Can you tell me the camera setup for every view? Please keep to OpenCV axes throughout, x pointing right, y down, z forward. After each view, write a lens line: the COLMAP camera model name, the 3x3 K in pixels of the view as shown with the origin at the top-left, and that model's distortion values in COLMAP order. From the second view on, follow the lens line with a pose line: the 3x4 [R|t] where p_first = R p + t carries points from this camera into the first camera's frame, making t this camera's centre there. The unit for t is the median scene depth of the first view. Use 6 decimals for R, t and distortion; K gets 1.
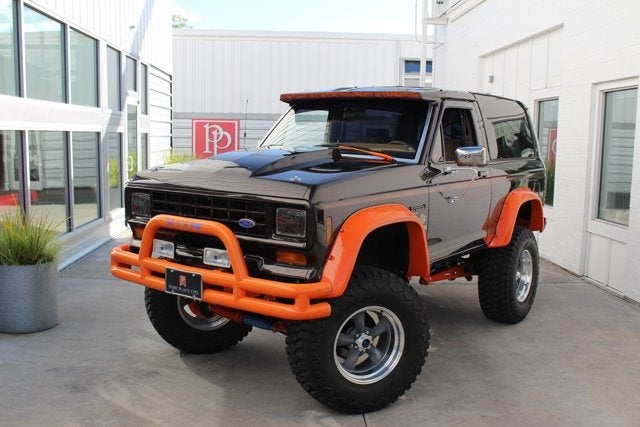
lens RADIAL K [[529.6, 0, 320.0], [0, 529.6, 213.5], [0, 0, 1]] dist [-0.186863, 0.211374]
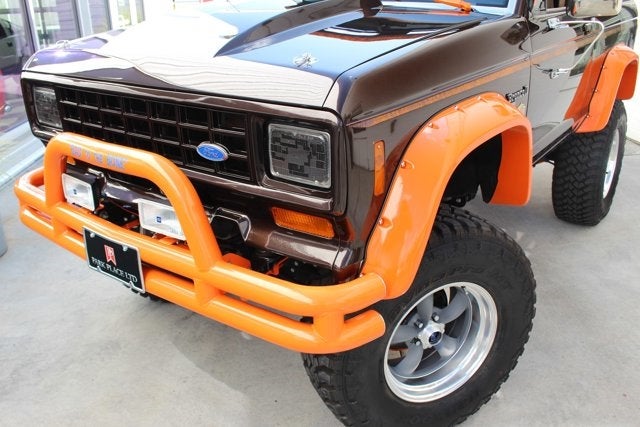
lens RADIAL K [[529.6, 0, 320.0], [0, 529.6, 213.5], [0, 0, 1]] dist [-0.186863, 0.211374]
pose [[0.999045, -0.023248, -0.036985, -0.018381], [0.032400, 0.962205, 0.270391, -0.054301], [0.029301, -0.271331, 0.962040, 0.486373]]
